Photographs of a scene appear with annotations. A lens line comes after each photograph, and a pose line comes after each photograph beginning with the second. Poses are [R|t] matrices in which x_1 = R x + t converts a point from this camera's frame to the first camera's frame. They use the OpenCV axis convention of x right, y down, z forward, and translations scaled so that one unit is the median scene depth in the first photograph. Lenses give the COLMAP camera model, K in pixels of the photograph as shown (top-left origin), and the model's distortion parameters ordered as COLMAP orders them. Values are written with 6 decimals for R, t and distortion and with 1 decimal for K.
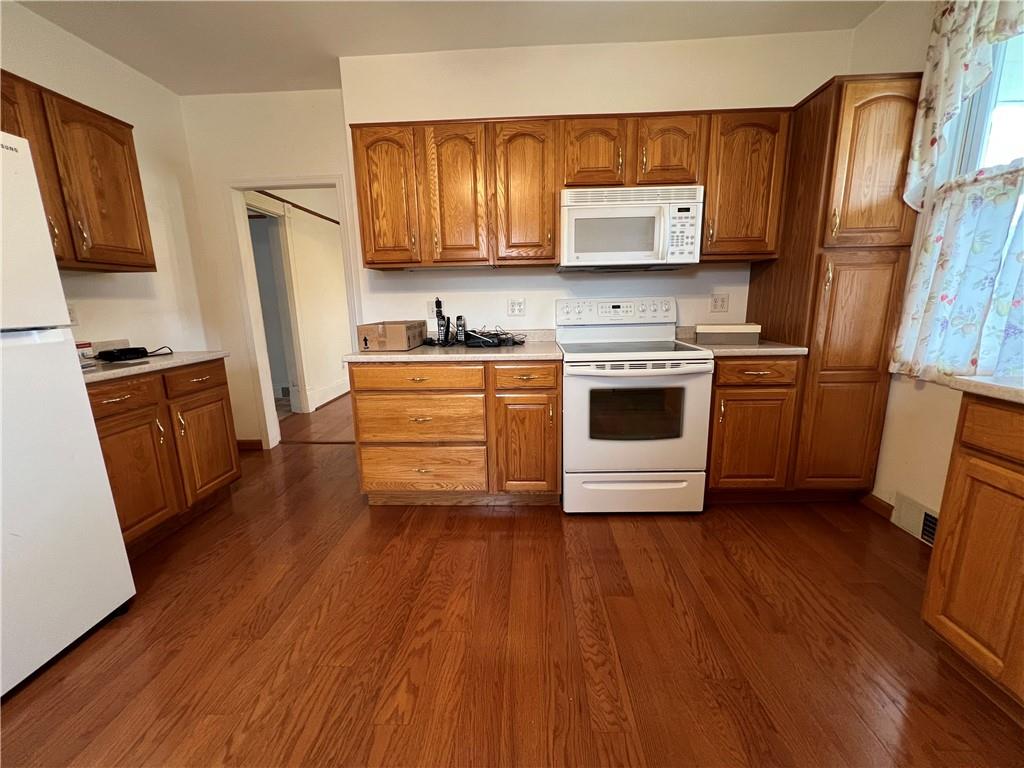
lens RADIAL K [[409.1, 0, 511.5], [0, 409.1, 381.8], [0, 0, 1]] dist [-0.002223, -0.000150]
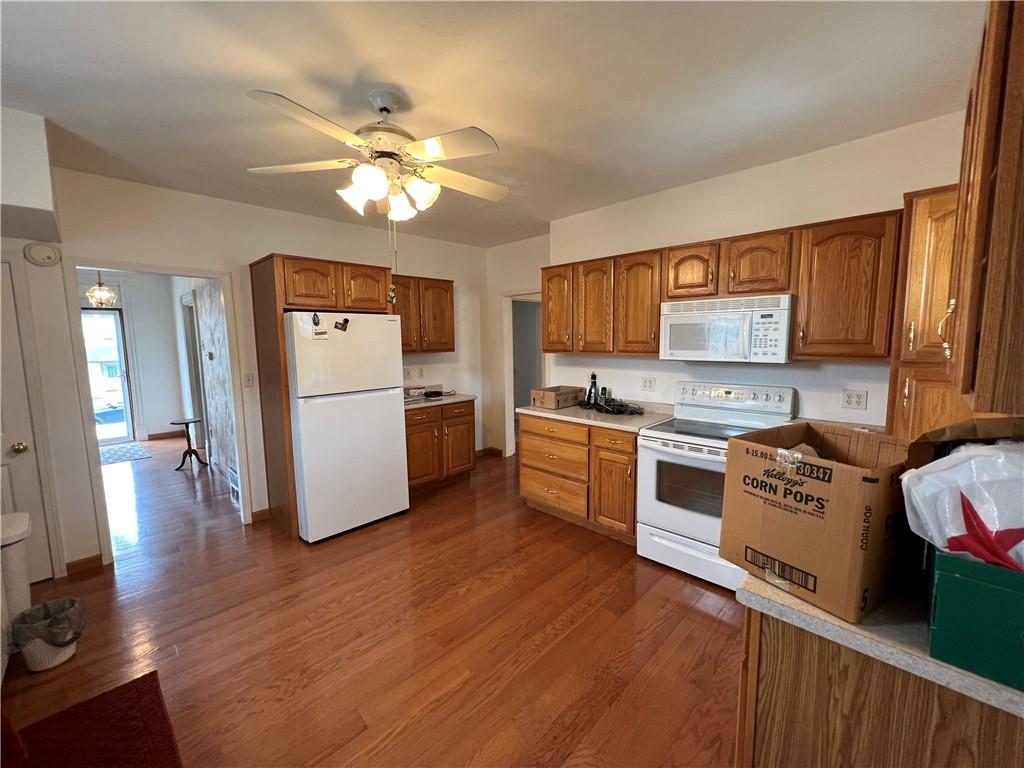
lens RADIAL K [[409.1, 0, 511.6], [0, 409.1, 382.4], [0, 0, 1]] dist [-0.002223, -0.000150]
pose [[0.740962, 0.085239, -0.666115, 0.649603], [-0.134633, 0.990629, -0.022996, -0.124151], [0.657912, 0.106720, 0.745494, -0.249483]]
